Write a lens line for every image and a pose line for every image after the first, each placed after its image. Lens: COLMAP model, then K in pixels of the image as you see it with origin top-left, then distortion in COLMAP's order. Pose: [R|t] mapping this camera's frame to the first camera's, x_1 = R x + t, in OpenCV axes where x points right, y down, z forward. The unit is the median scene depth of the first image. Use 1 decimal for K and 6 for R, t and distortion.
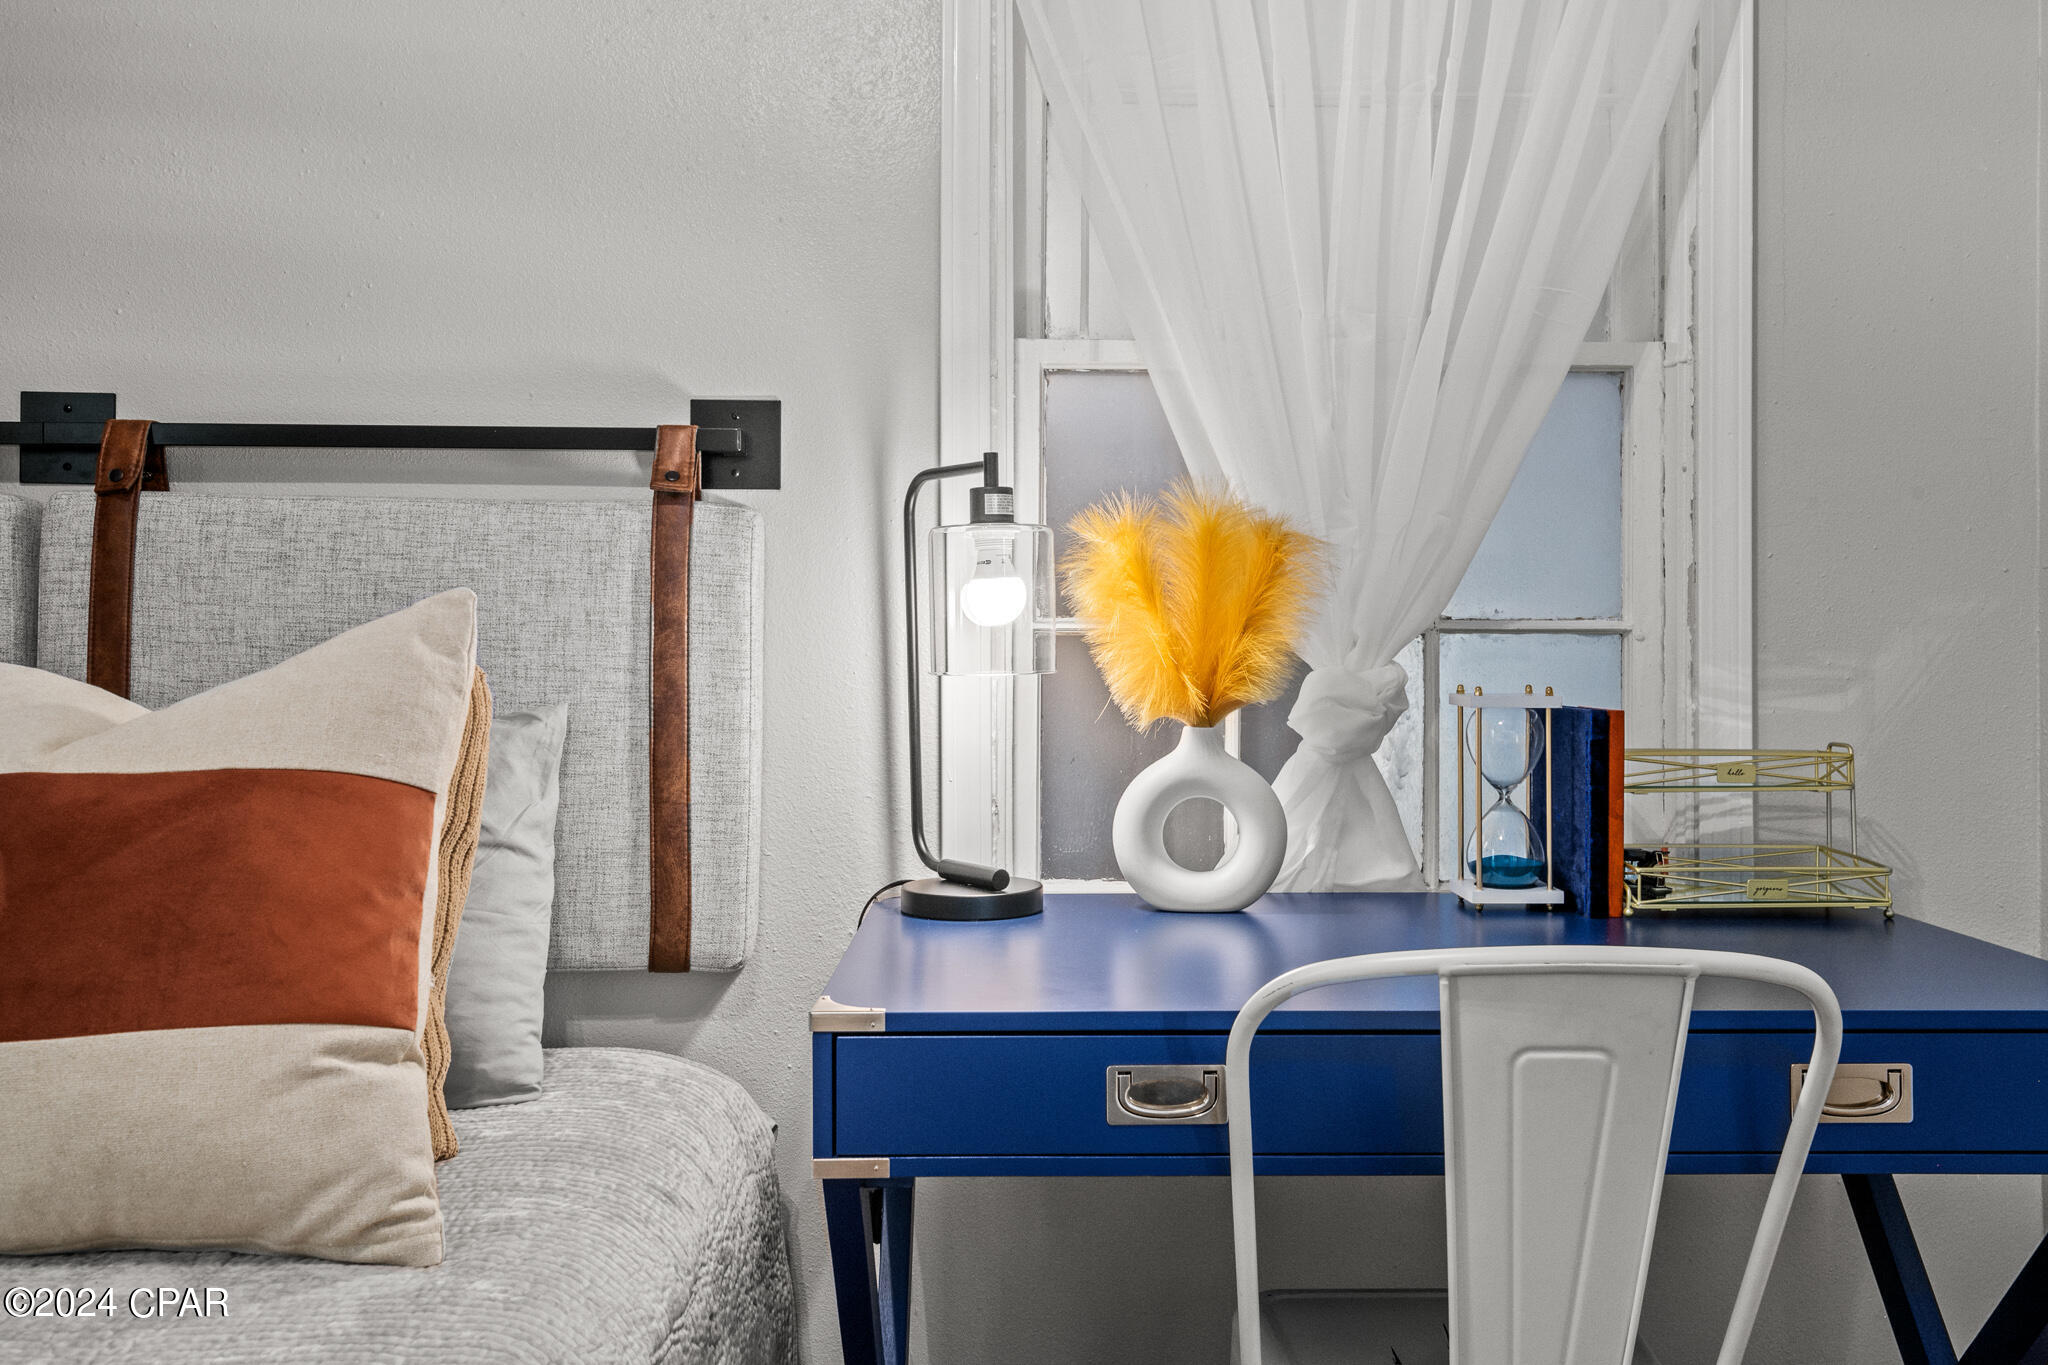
lens RADIAL K [[1701.4, 0, 1043.5], [0, 1701.4, 625.9], [0, 0, 1]] dist [0.034602, -0.025875]
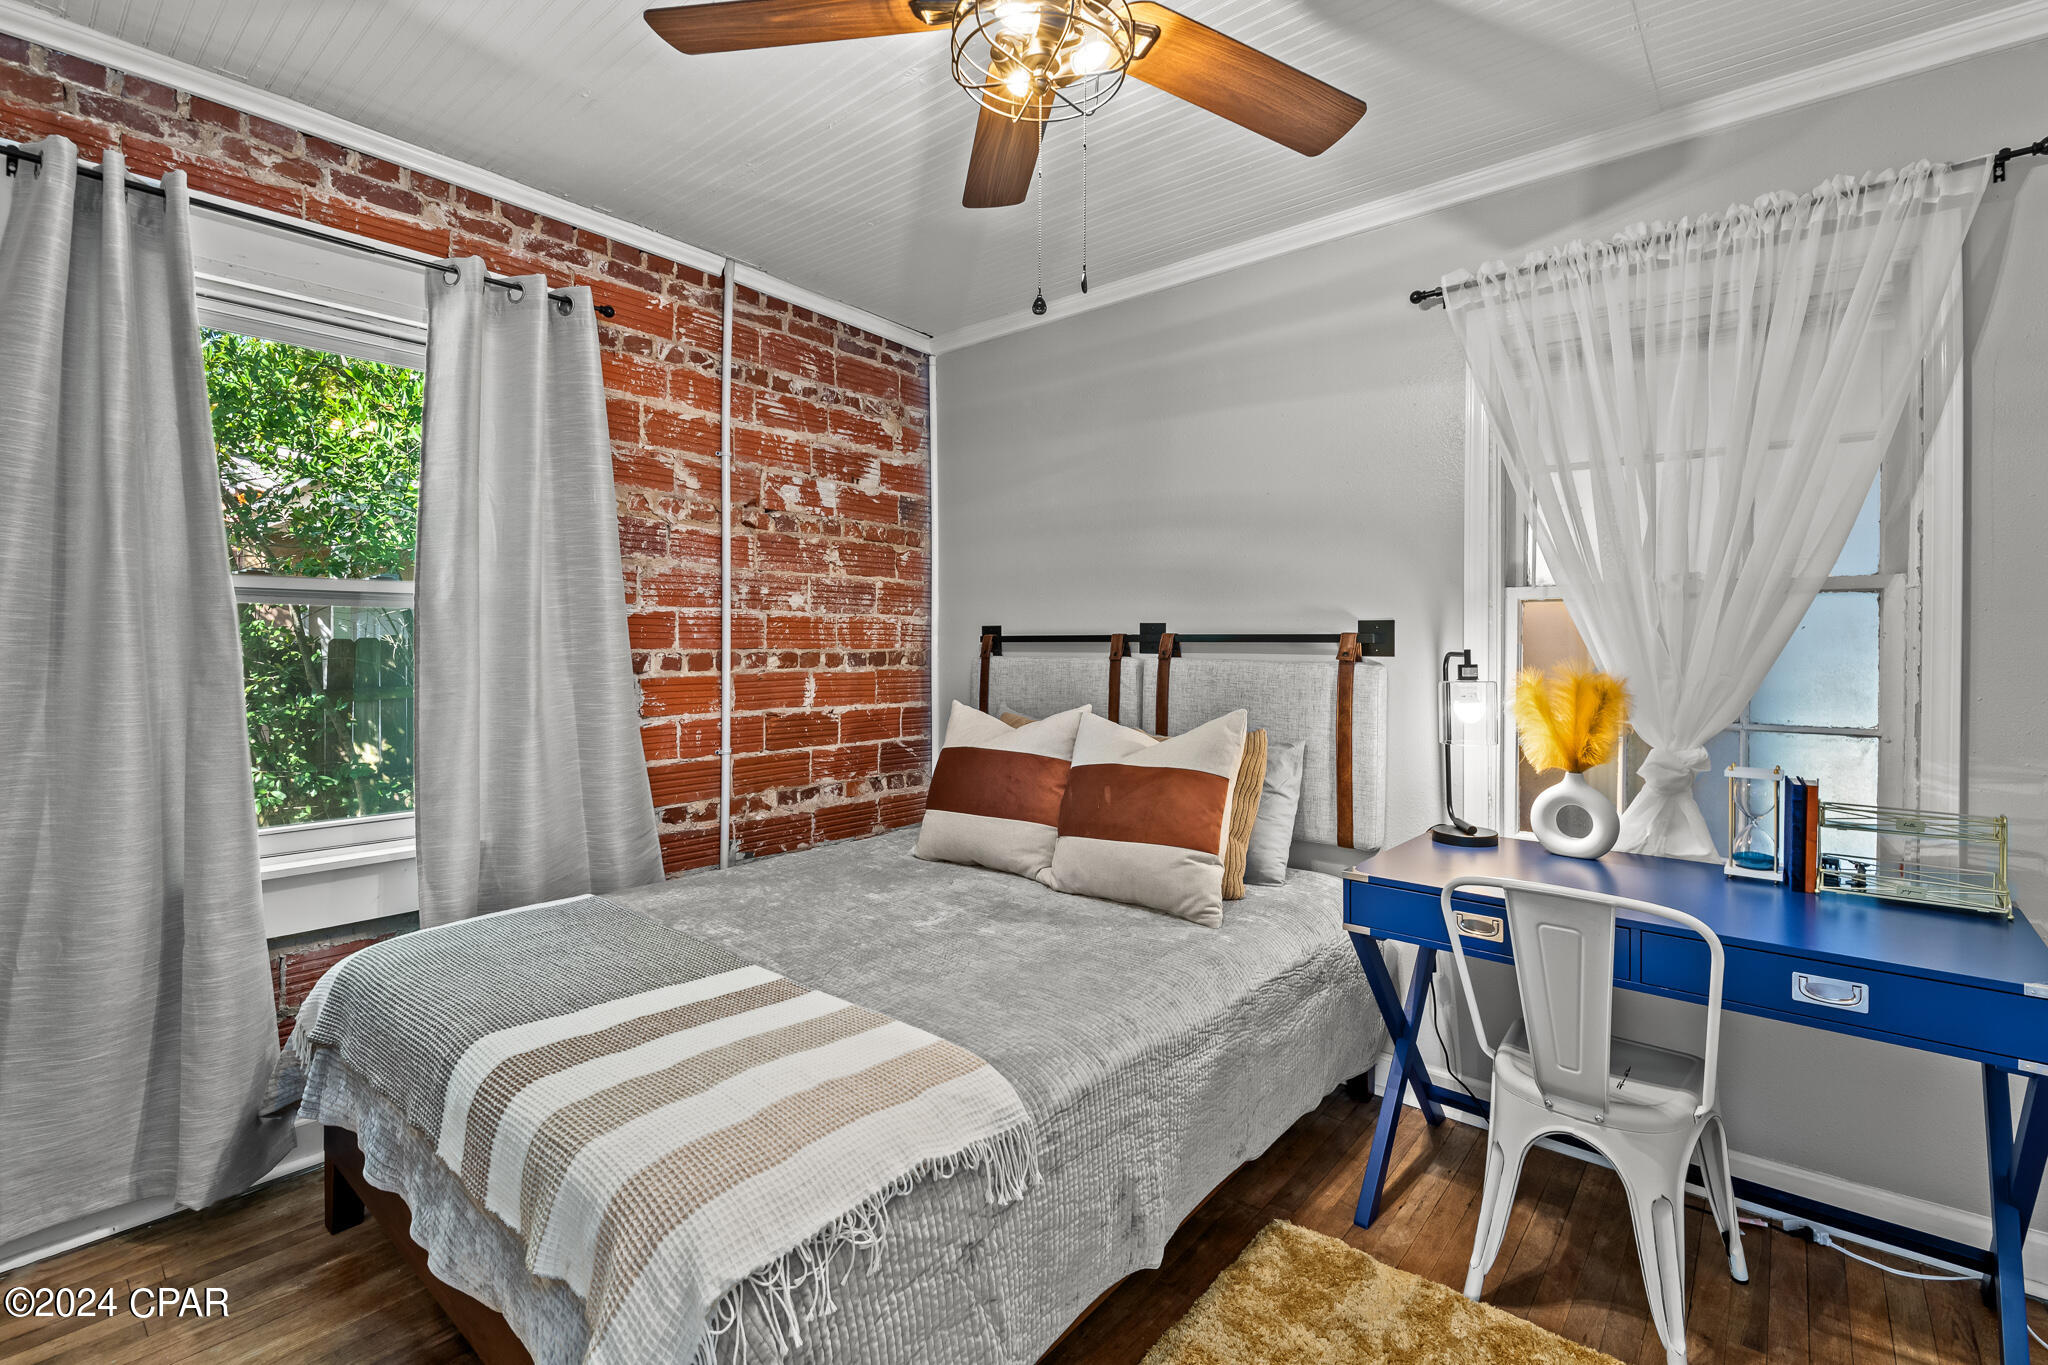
lens RADIAL K [[905.1, 0, 1027.4], [0, 905.1, 651.8], [0, 0, 1]] dist [-0.011209, 0.000003]
pose [[0.736227, 0.005022, -0.676716, 0.359276], [0.006766, 0.999868, 0.014781, -0.118692], [0.676701, -0.015461, 0.736095, -0.327323]]
